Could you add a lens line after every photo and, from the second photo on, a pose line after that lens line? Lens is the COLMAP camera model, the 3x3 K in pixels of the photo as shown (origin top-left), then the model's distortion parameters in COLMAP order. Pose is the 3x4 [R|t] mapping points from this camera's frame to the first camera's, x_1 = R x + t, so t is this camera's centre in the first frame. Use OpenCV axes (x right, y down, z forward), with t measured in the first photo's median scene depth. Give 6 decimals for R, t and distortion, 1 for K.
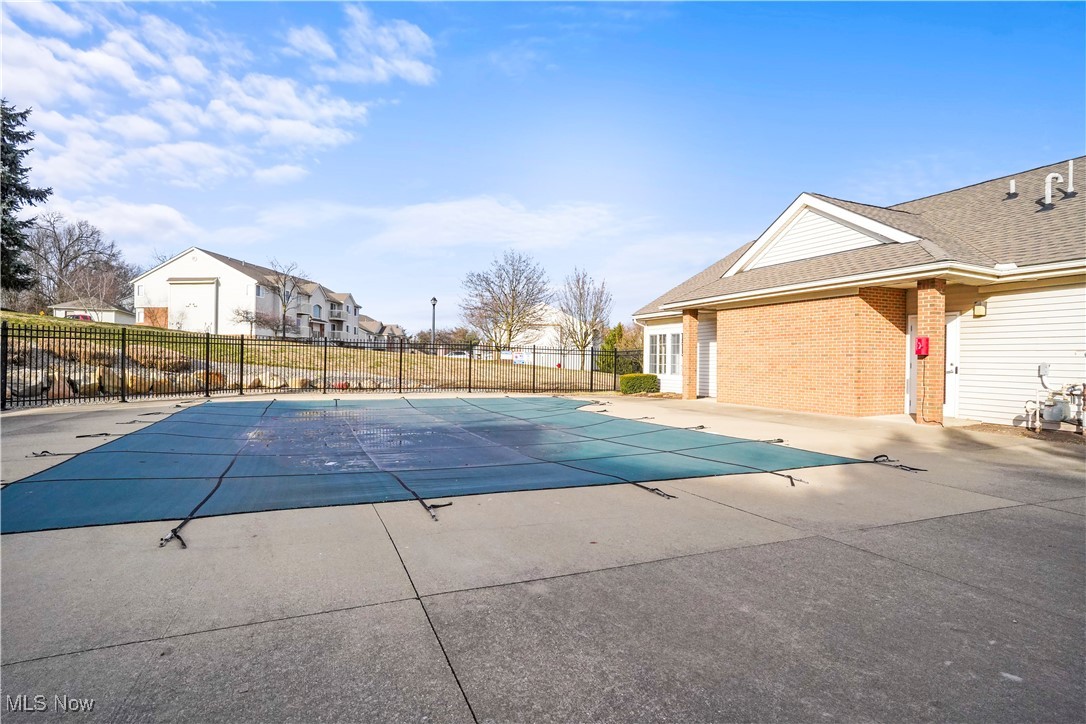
lens RADIAL K [[564.4, 0, 541.6], [0, 564.4, 365.7], [0, 0, 1]] dist [-0.071375, 0.039336]
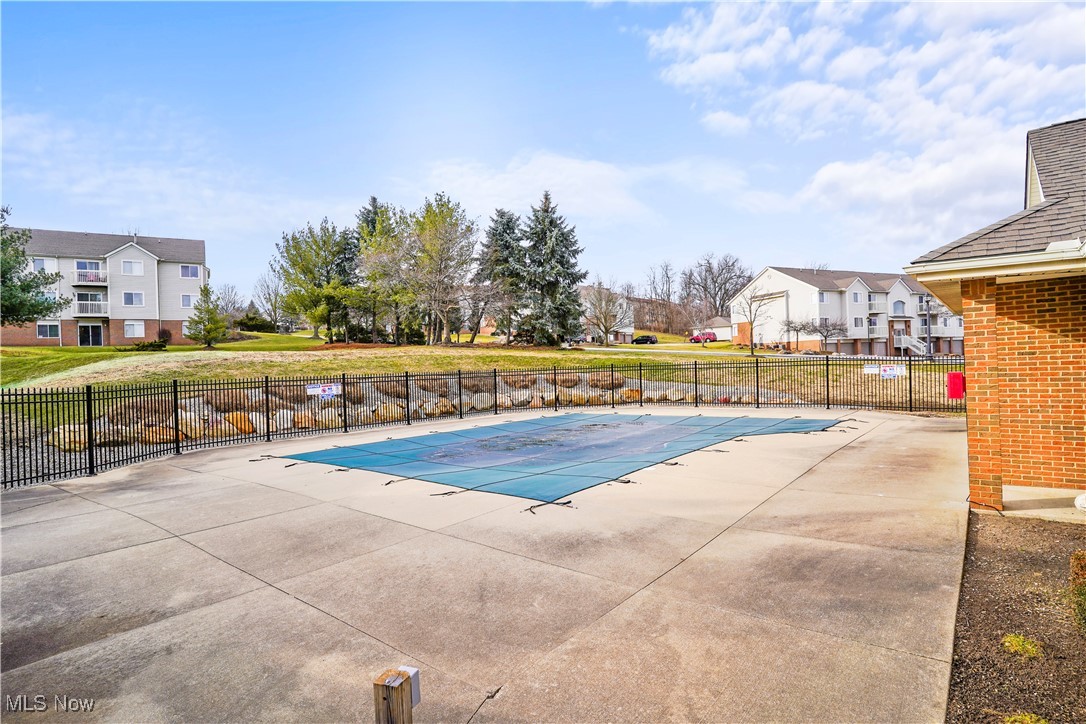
lens RADIAL K [[564.4, 0, 541.6], [0, 564.4, 365.7], [0, 0, 1]] dist [-0.071375, 0.039336]
pose [[0.458290, -0.029305, -0.888319, 0.178787], [0.037183, 0.999213, -0.013780, -0.011653], [0.888025, -0.026715, 0.459019, 0.045771]]
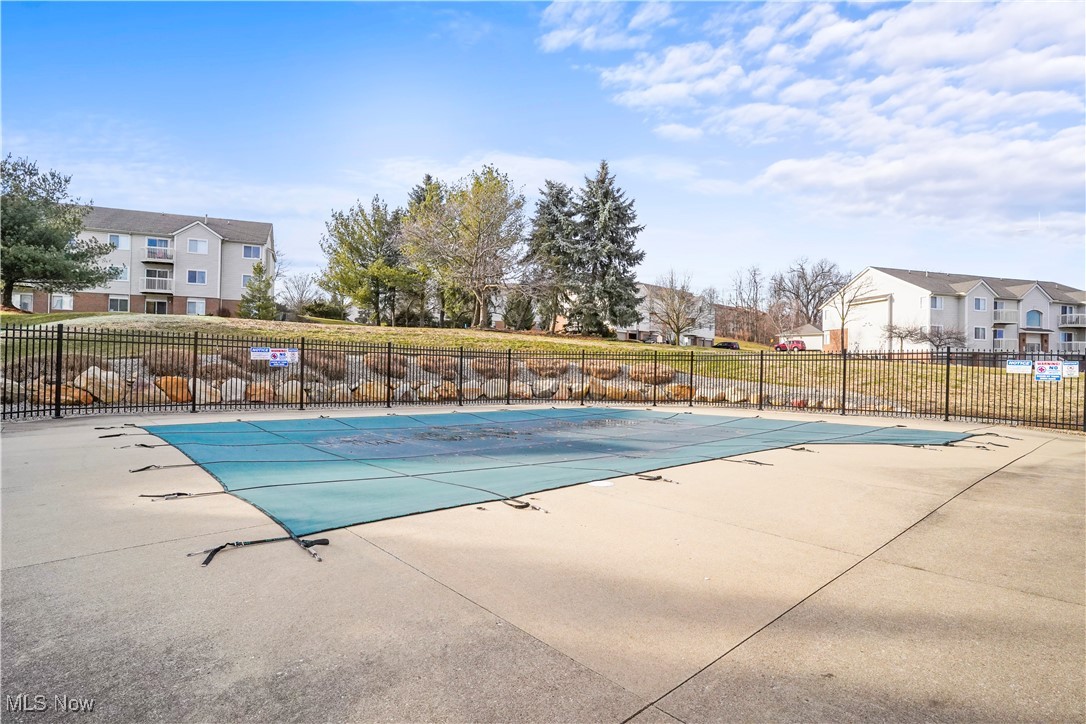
lens RADIAL K [[564.4, 0, 541.6], [0, 564.4, 365.7], [0, 0, 1]] dist [-0.071375, 0.039336]
pose [[0.326692, -0.018351, -0.944953, 0.124952], [-0.017546, 0.999521, -0.025477, 0.001789], [0.944968, 0.024904, 0.326214, 0.111739]]
